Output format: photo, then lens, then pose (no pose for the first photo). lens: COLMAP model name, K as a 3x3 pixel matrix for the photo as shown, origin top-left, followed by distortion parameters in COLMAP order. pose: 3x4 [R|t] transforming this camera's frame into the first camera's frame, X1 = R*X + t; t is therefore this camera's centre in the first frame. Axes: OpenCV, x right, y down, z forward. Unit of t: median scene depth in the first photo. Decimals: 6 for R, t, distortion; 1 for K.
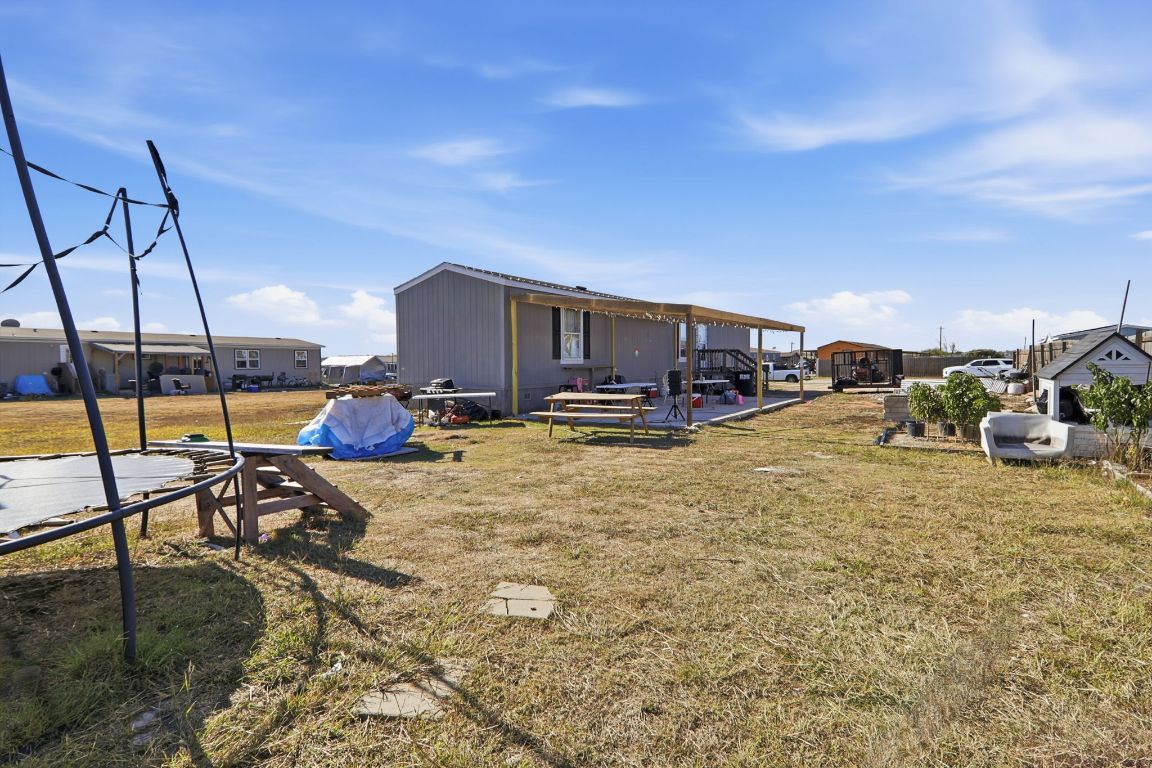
lens RADIAL K [[556.1, 0, 572.5], [0, 556.1, 359.3], [0, 0, 1]] dist [0.109657, -0.025487]
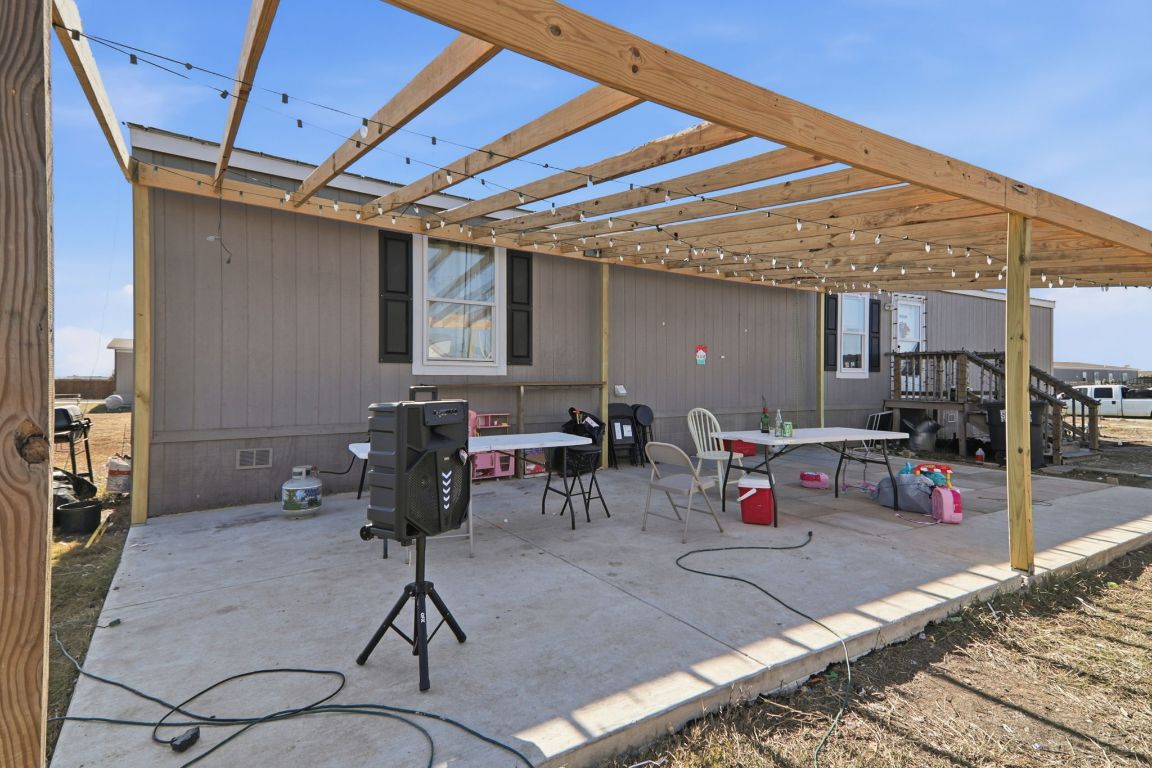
lens RADIAL K [[556.1, 0, 572.5], [0, 556.1, 359.3], [0, 0, 1]] dist [0.109657, -0.025487]
pose [[0.919918, 0.001724, -0.392108, 0.231129], [-0.012712, 0.999596, -0.025429, 0.006205], [0.391905, 0.028377, 0.919568, 0.623229]]
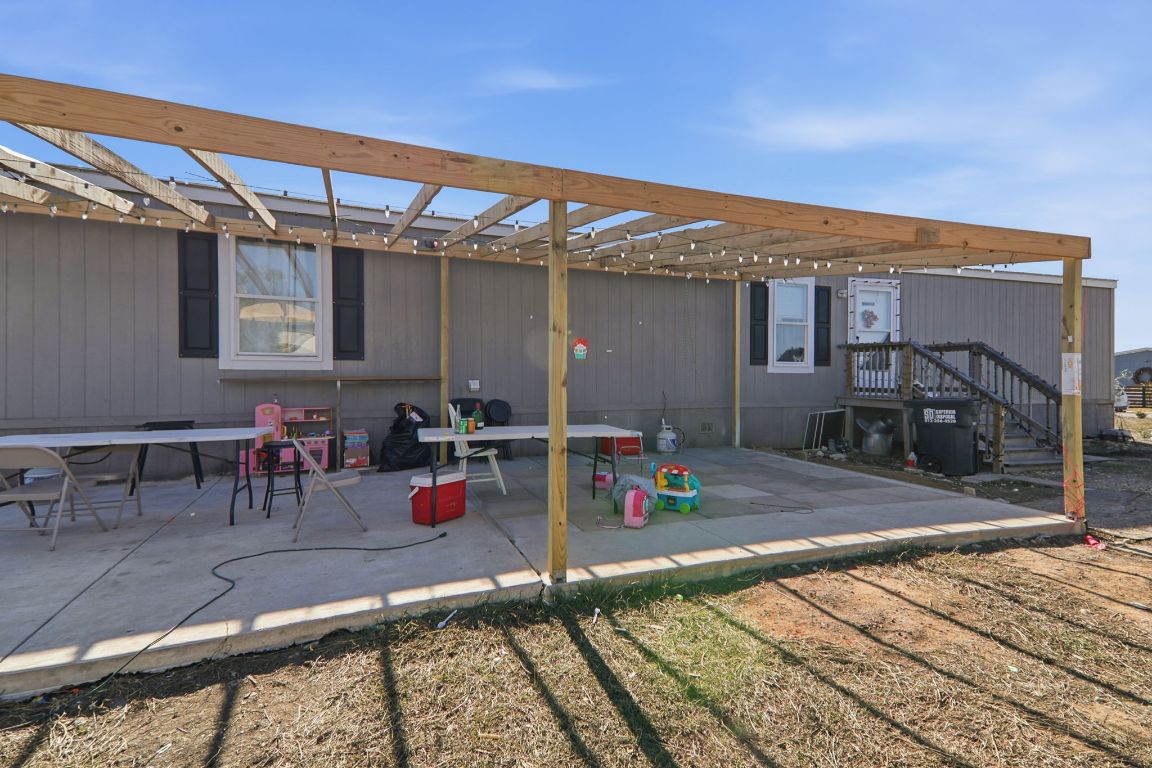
lens RADIAL K [[556.1, 0, 572.5], [0, 556.1, 359.3], [0, 0, 1]] dist [0.109657, -0.025487]
pose [[0.830336, 0.003536, -0.557251, 0.416107], [-0.012547, 0.999845, -0.012351, 0.003109], [0.557121, 0.017247, 0.830252, 0.733719]]
